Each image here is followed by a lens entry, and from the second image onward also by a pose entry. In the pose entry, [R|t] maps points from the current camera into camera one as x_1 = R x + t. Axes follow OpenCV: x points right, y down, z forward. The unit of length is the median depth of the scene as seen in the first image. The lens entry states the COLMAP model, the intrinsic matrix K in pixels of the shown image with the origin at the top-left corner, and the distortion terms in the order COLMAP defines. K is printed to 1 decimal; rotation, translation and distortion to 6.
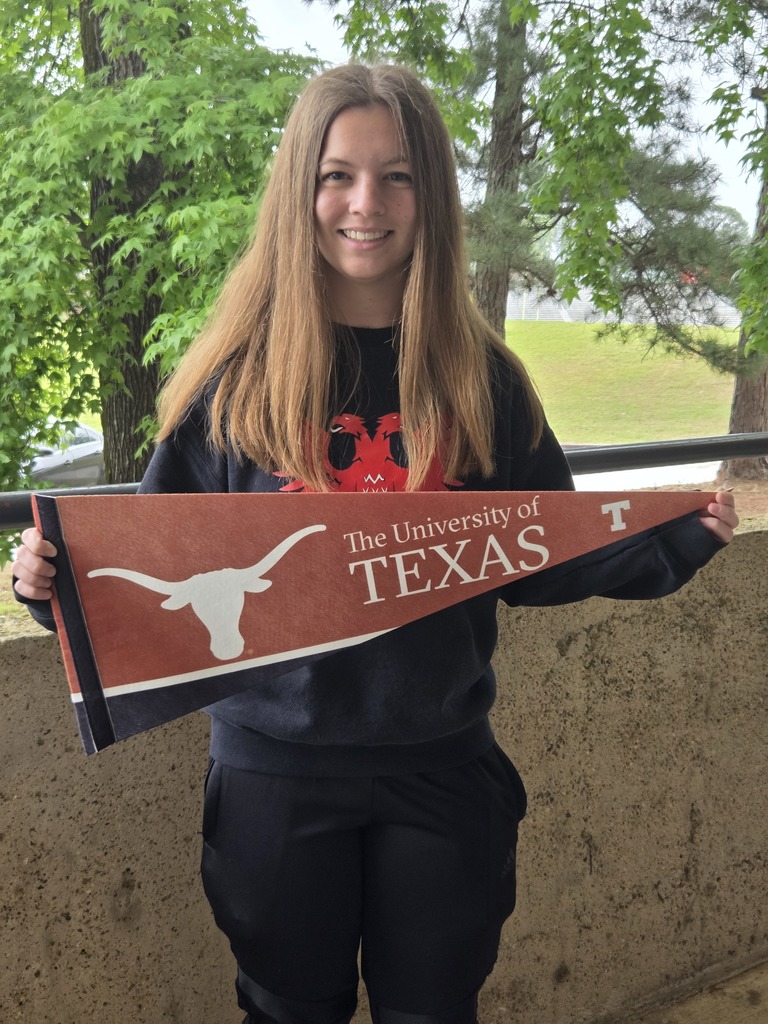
lens RADIAL K [[1361.8, 0, 398.7], [0, 1361.8, 499.5], [0, 0, 1]] dist [0.061812, 0.000000]
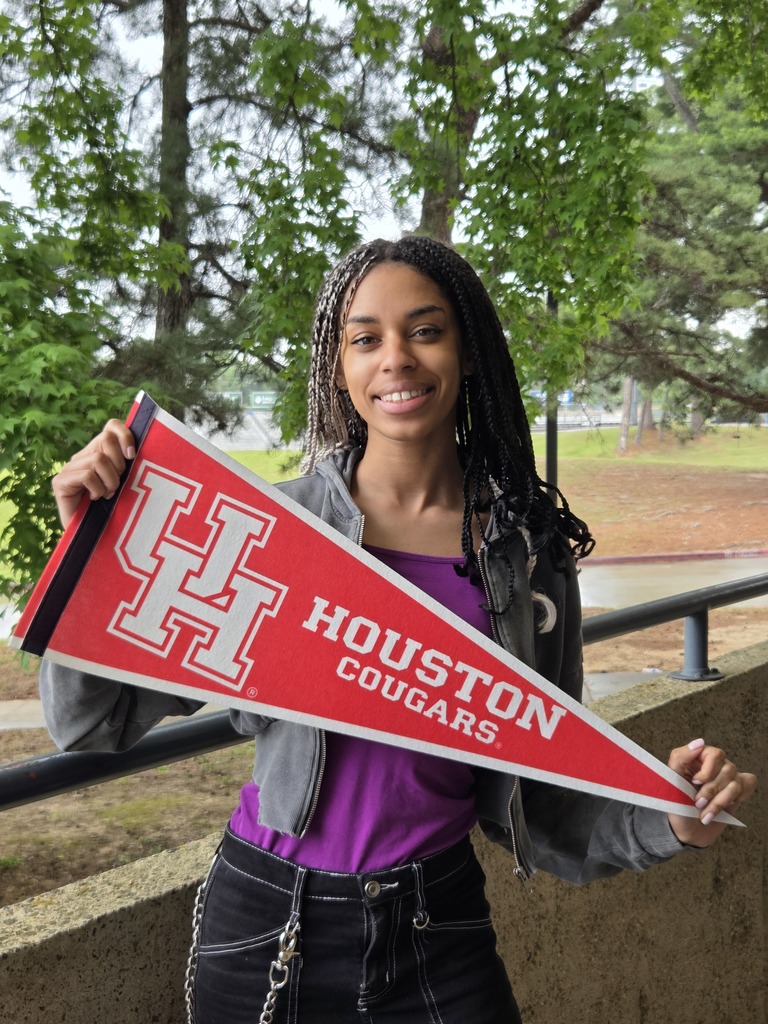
lens RADIAL K [[1361.8, 0, 385.3], [0, 1361.8, 504.1], [0, 0, 1]] dist [0.061812, 0.000000]
pose [[0.967120, -0.045566, 0.250207, -0.059886], [0.067296, 0.994602, -0.078986, -0.017521], [-0.245257, 0.093227, 0.964965, 0.023529]]
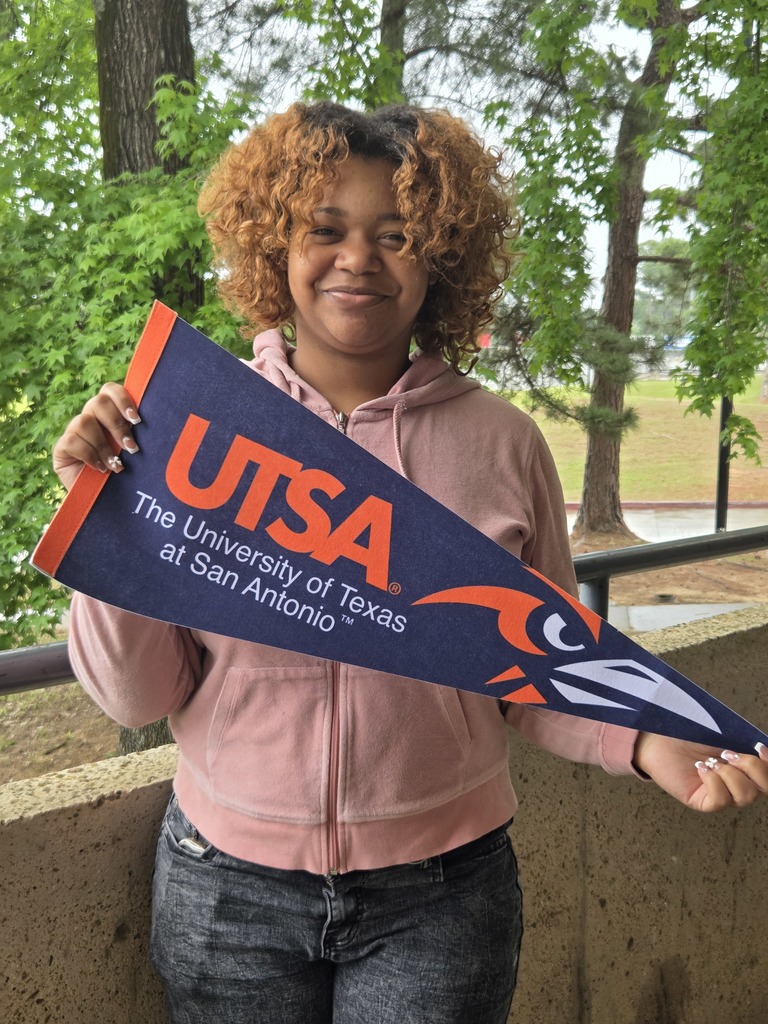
lens RADIAL K [[1361.8, 0, 387.6], [0, 1361.8, 502.8], [0, 0, 1]] dist [0.061812, 0.000000]
pose [[0.986843, -0.021238, 0.160282, -0.190859], [0.028256, 0.998733, -0.041635, 0.003478], [-0.159195, 0.045616, 0.986193, -0.086460]]
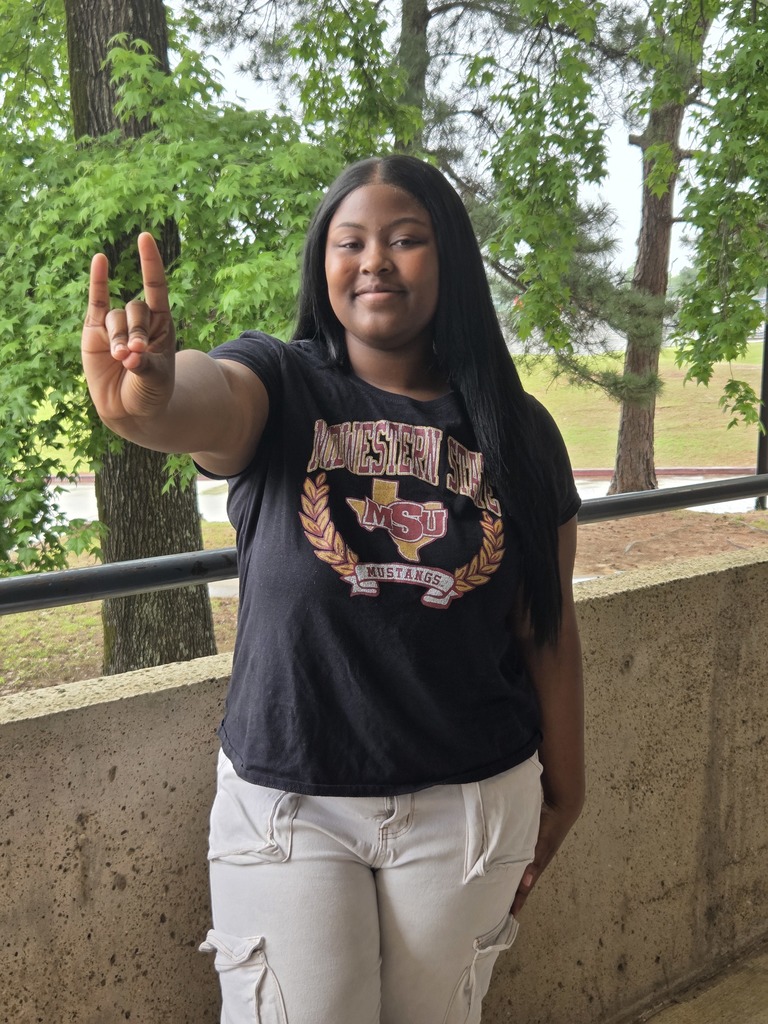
lens RADIAL K [[1361.8, 0, 401.5], [0, 1361.8, 512.6], [0, 0, 1]] dist [0.061812, 0.000000]
pose [[0.992741, -0.027688, 0.117042, -0.113276], [0.029137, 0.999518, -0.010684, 0.001434], [-0.116690, 0.014016, 0.993069, -0.075610]]
